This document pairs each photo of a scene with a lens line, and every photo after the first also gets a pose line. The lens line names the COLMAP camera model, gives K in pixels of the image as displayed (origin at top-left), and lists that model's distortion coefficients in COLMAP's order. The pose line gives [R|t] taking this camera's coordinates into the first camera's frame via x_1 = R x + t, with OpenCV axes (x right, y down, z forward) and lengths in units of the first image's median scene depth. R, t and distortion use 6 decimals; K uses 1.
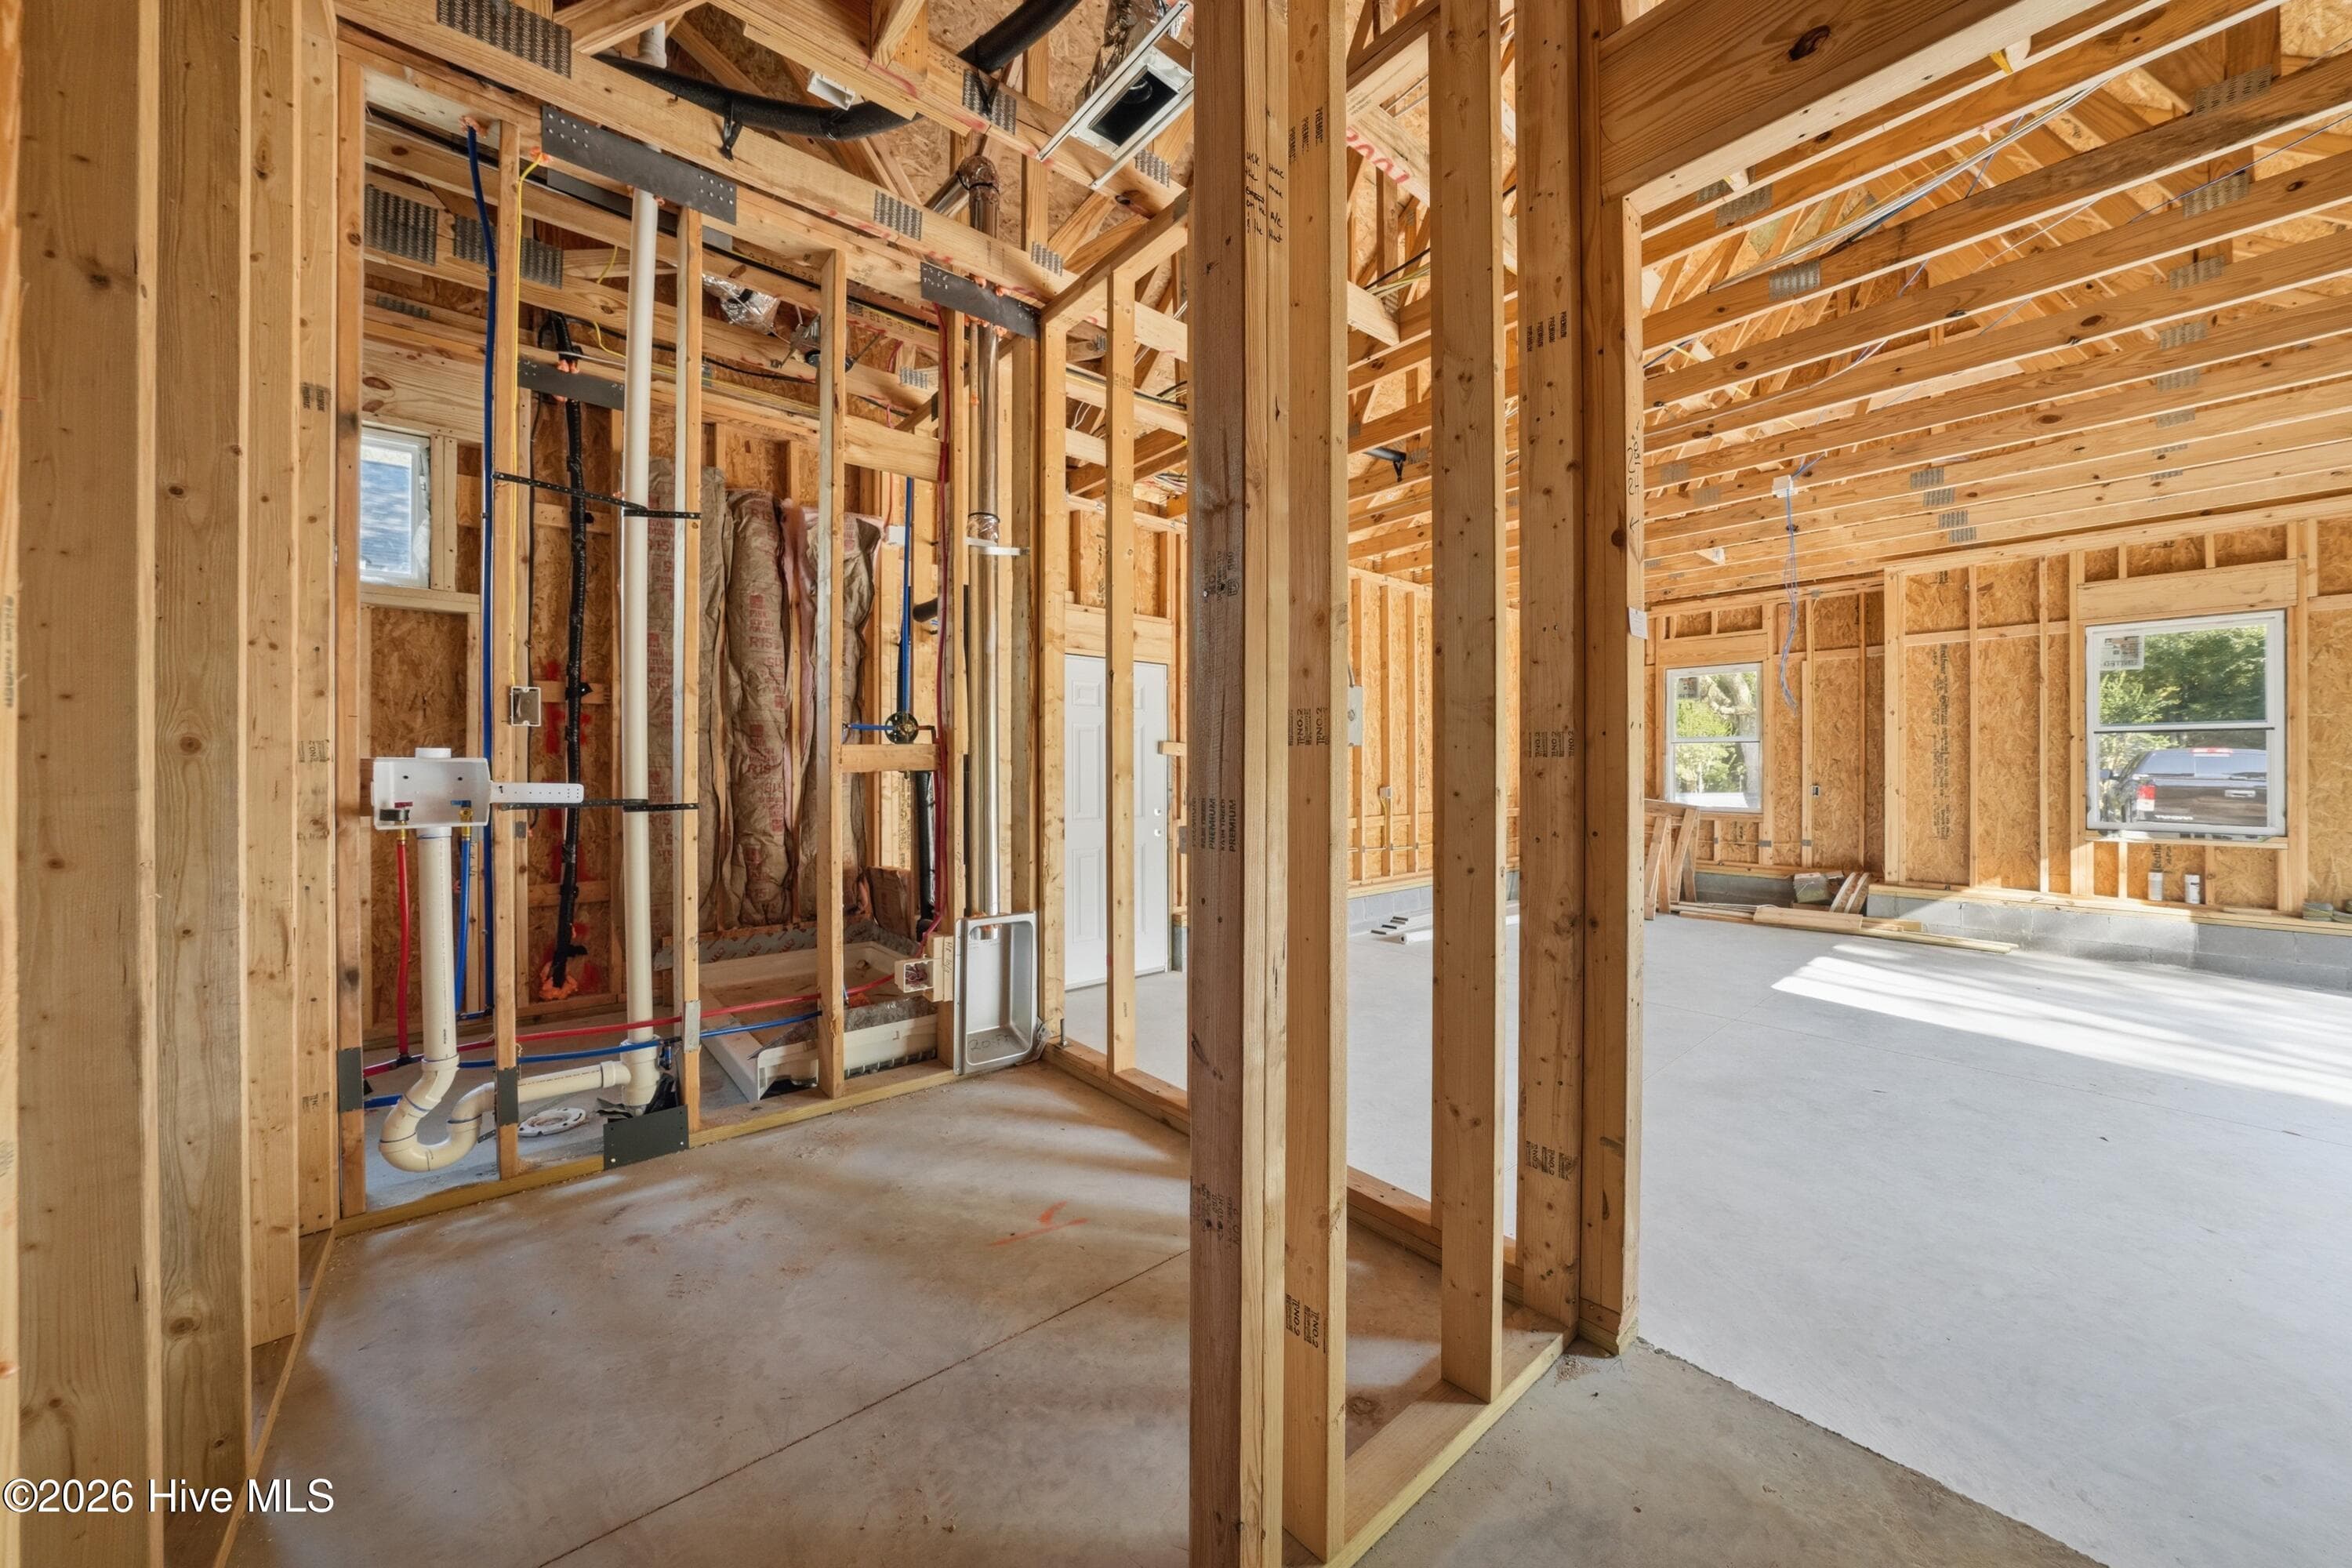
lens RADIAL K [[821.4, 0, 1184.7], [0, 821.4, 770.9], [0, 0, 1]] dist [0.000191, 0.000026]
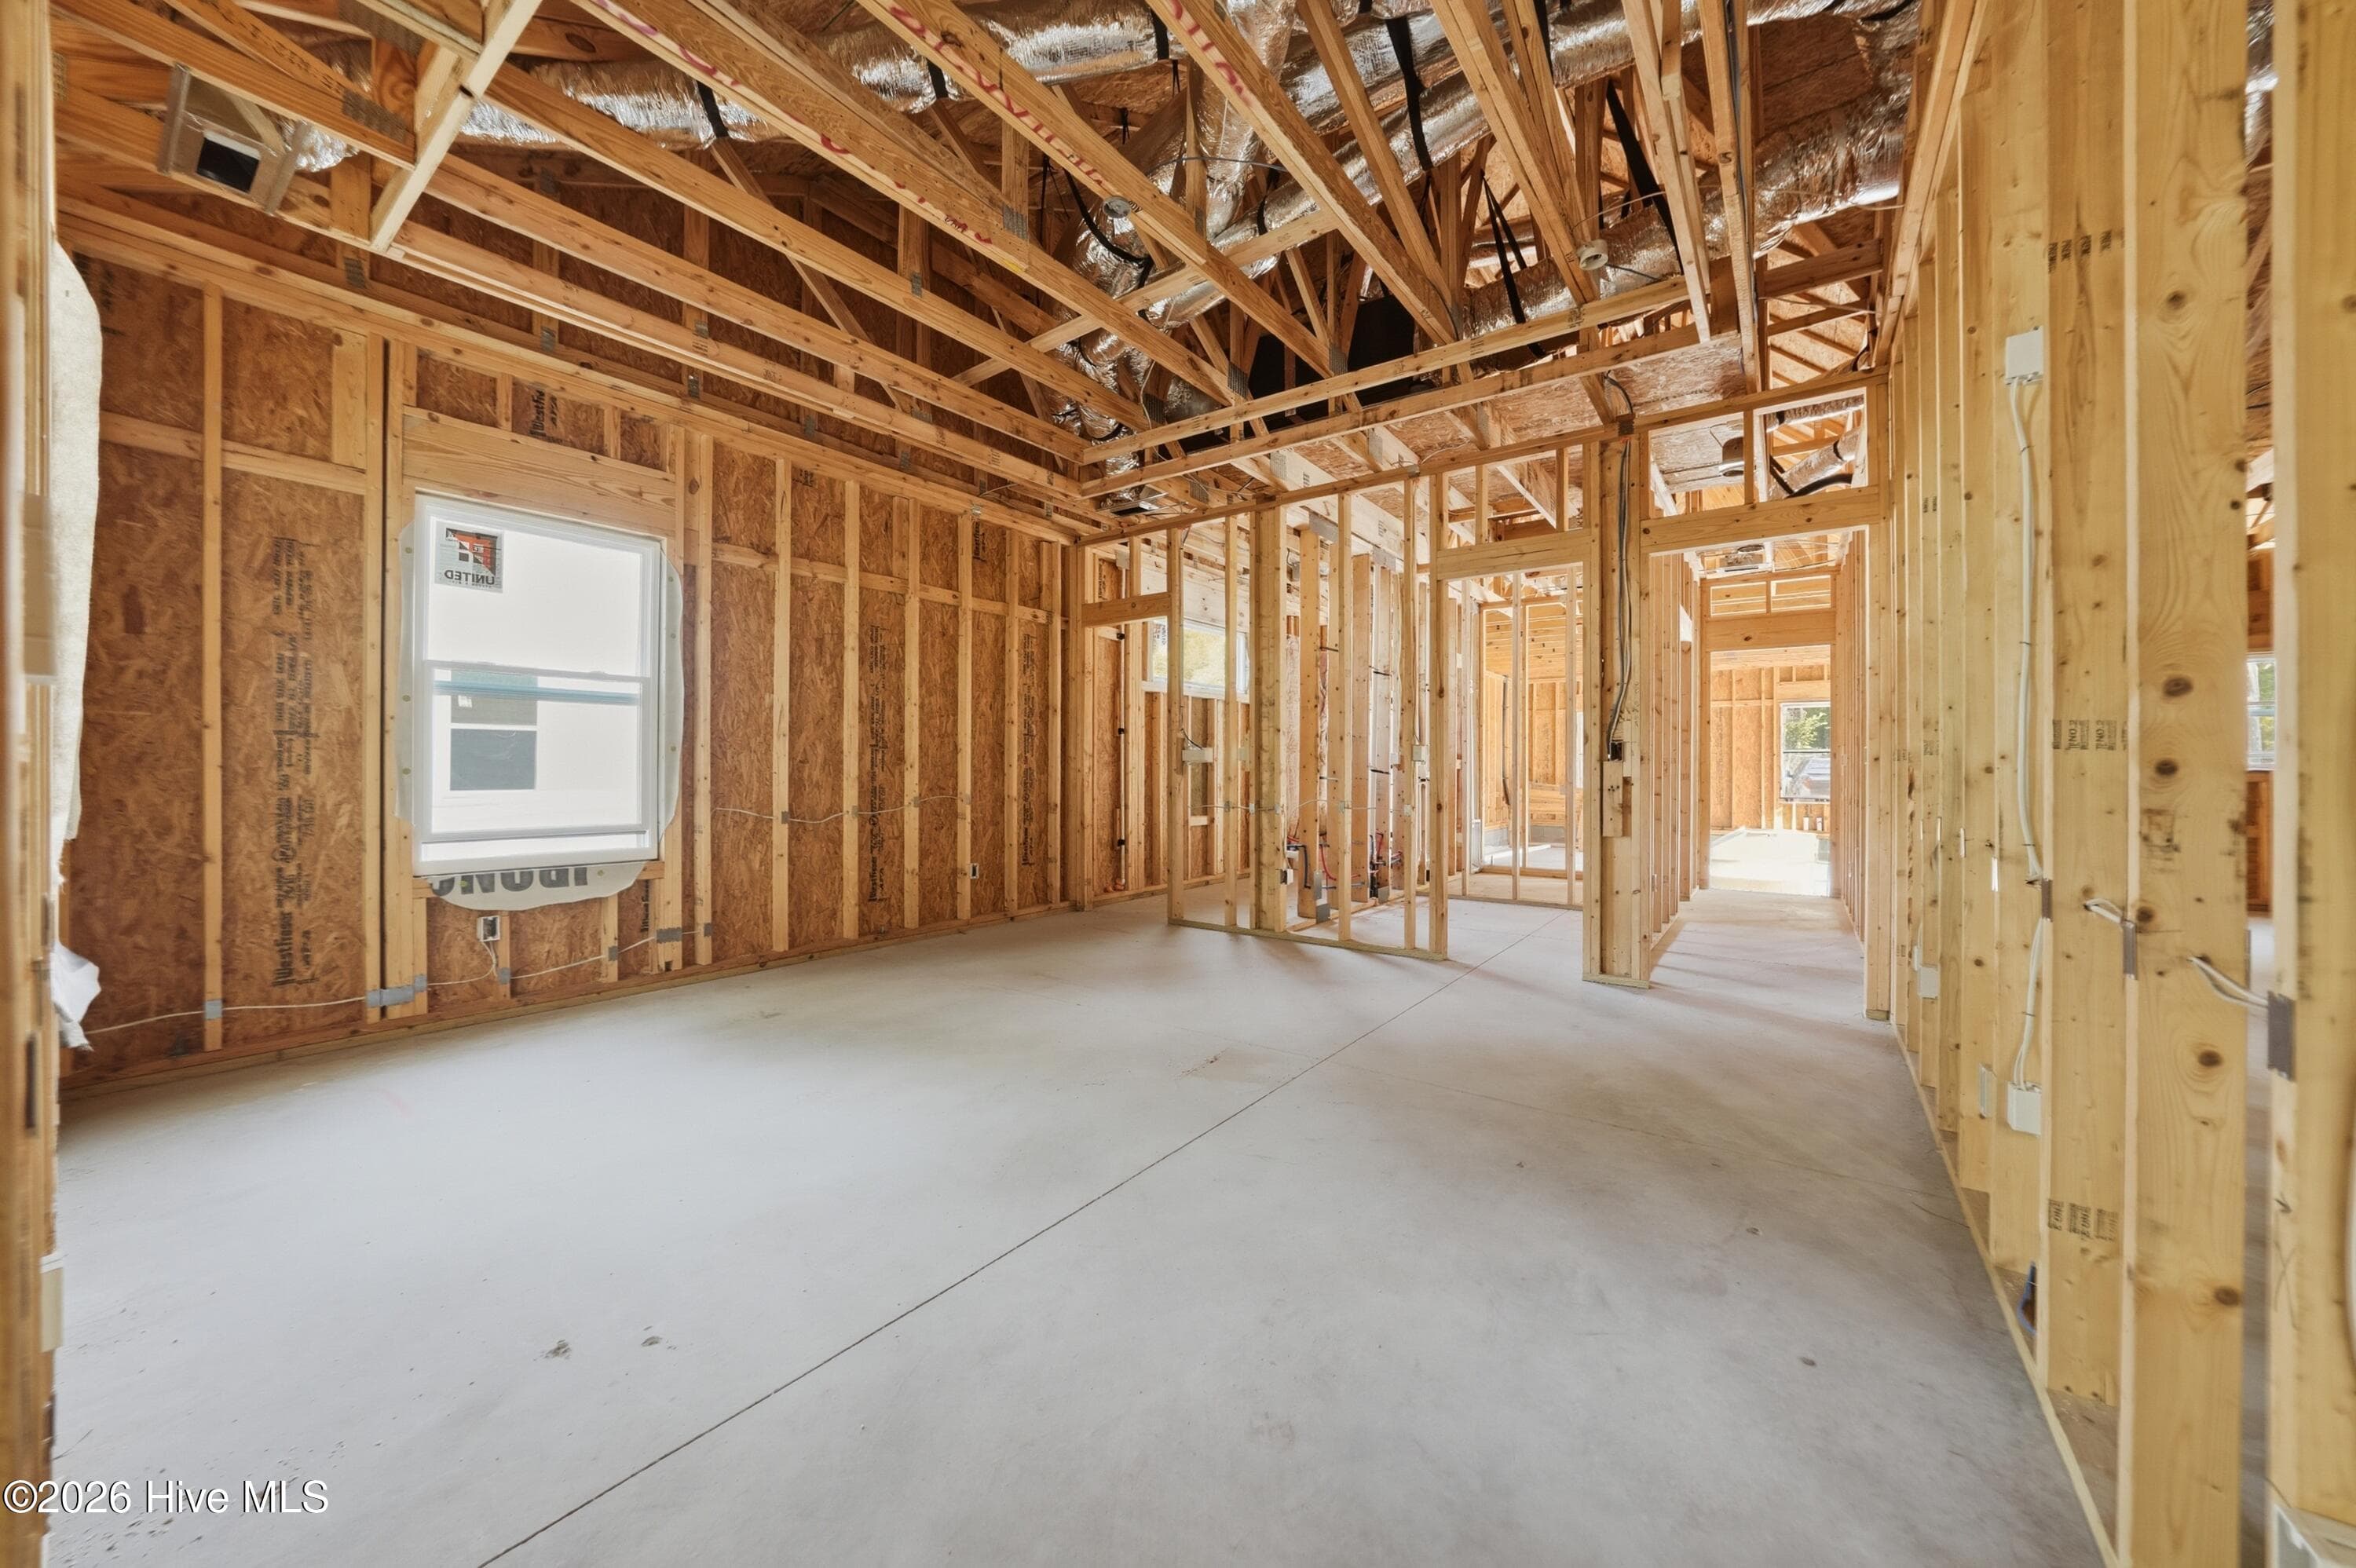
lens RADIAL K [[822.7, 0, 1178.2], [0, 822.7, 771.2], [0, 0, 1]] dist [0.000191, 0.000026]
pose [[0.977992, 0.001296, 0.208637, -0.881778], [-0.001668, 0.999997, 0.001606, 0.000948], [-0.208635, -0.001919, 0.977992, -0.768525]]
